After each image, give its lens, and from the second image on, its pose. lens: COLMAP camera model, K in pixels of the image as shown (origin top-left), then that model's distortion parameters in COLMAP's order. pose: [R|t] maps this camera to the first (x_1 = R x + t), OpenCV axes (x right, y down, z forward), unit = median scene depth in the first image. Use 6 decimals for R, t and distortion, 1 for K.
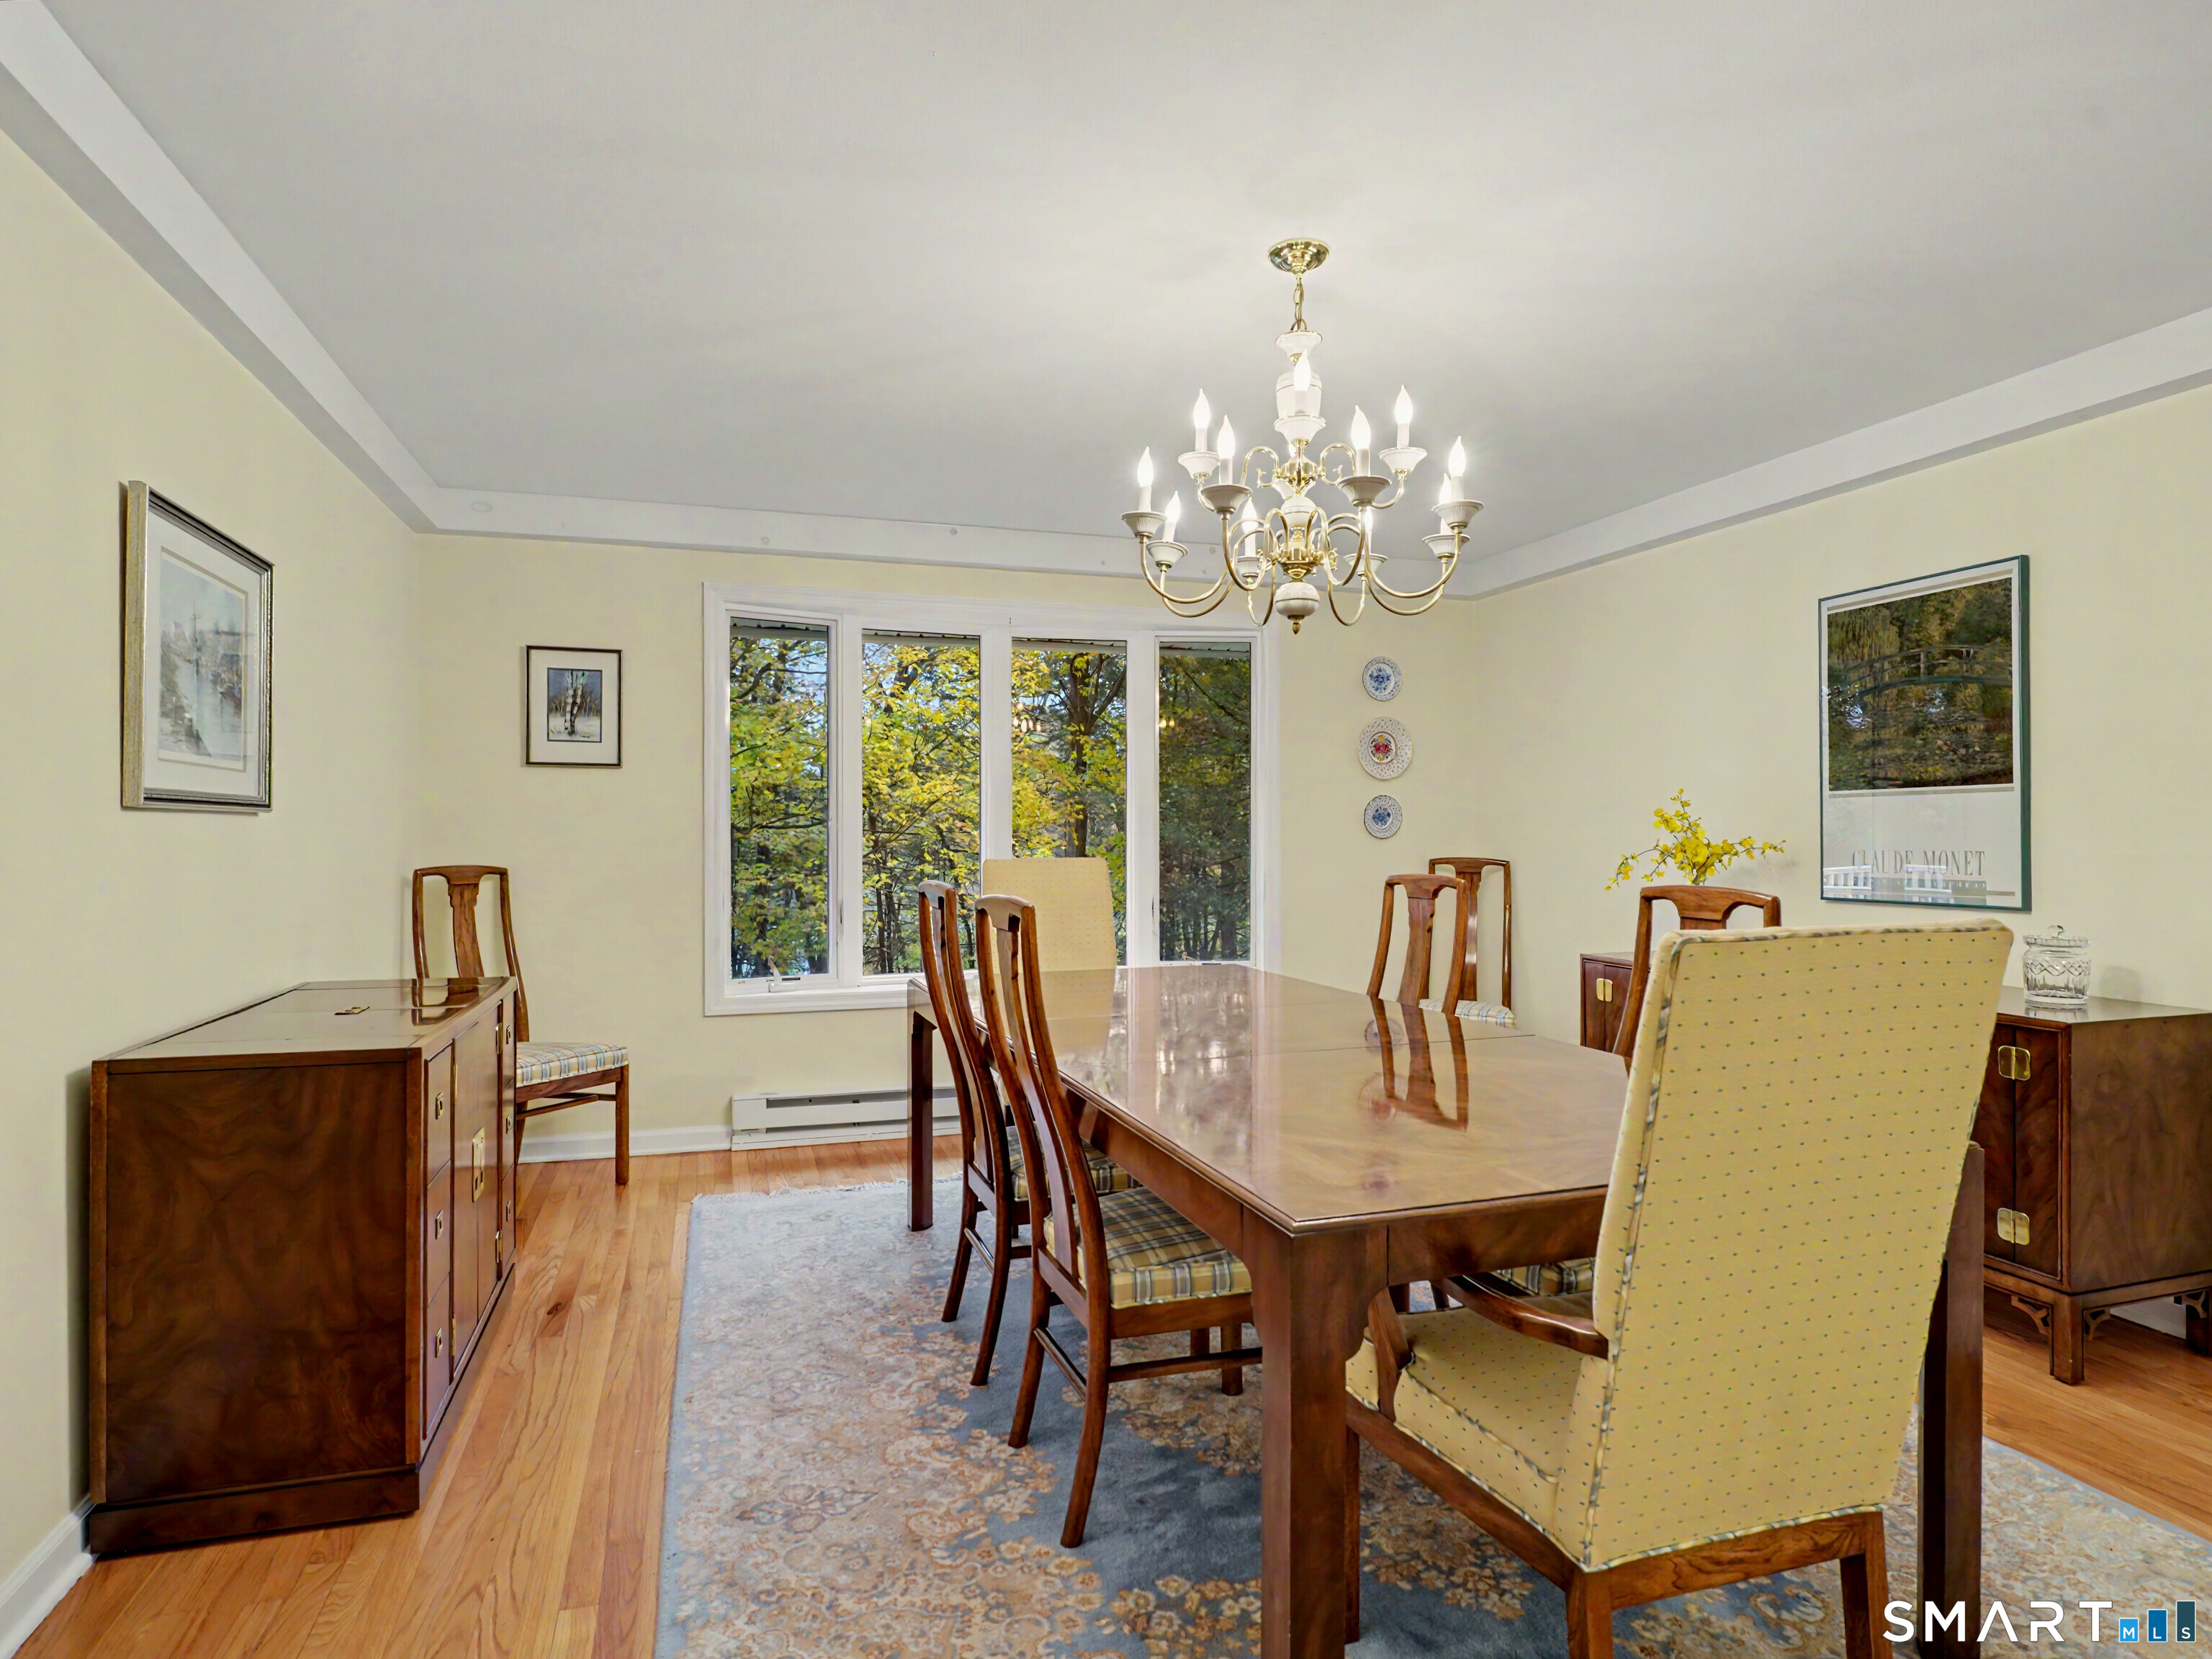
lens RADIAL K [[1204.6, 0, 1103.2], [0, 1204.6, 841.7], [0, 0, 1]] dist [-0.000672, -0.001652]
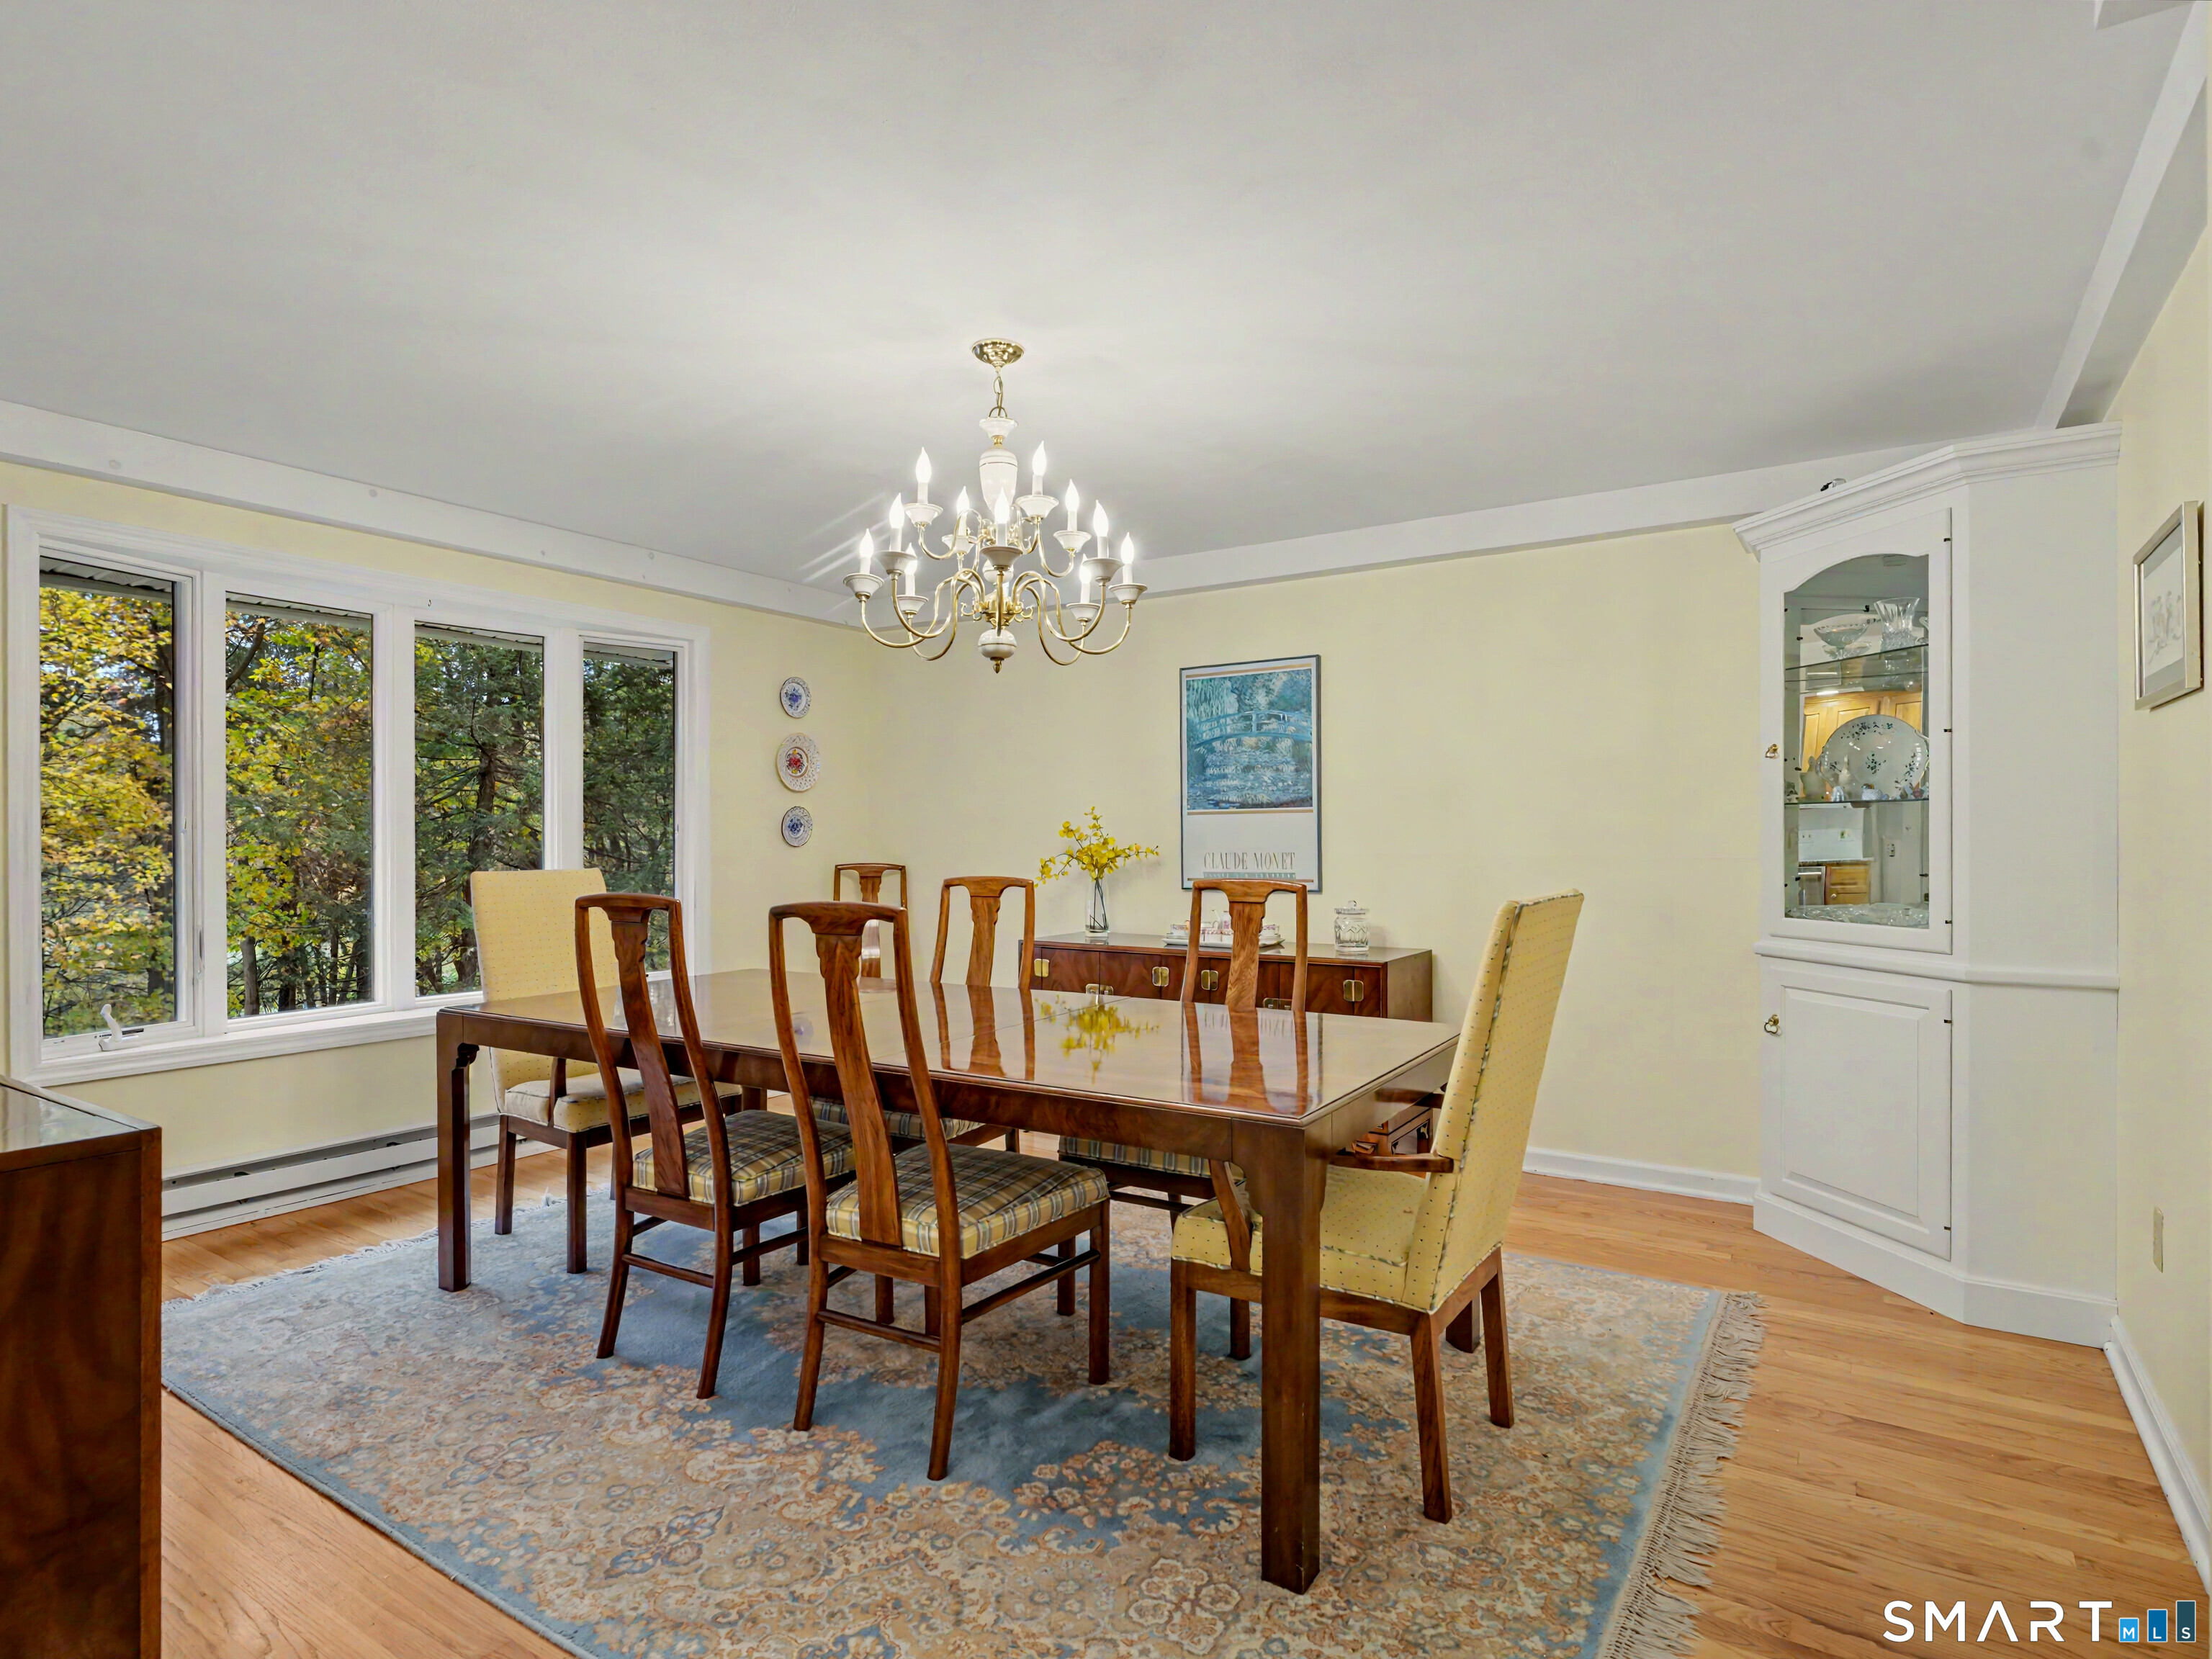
lens RADIAL K [[1166.8, 0, 1102.9], [0, 1166.8, 842.3], [0, 0, 1]] dist [-0.003636, 0.001286]
pose [[0.782888, -0.003337, 0.622154, -0.344810], [0.007205, 0.999967, -0.003703, -0.001497], [-0.622121, 0.007382, 0.782887, 0.030038]]
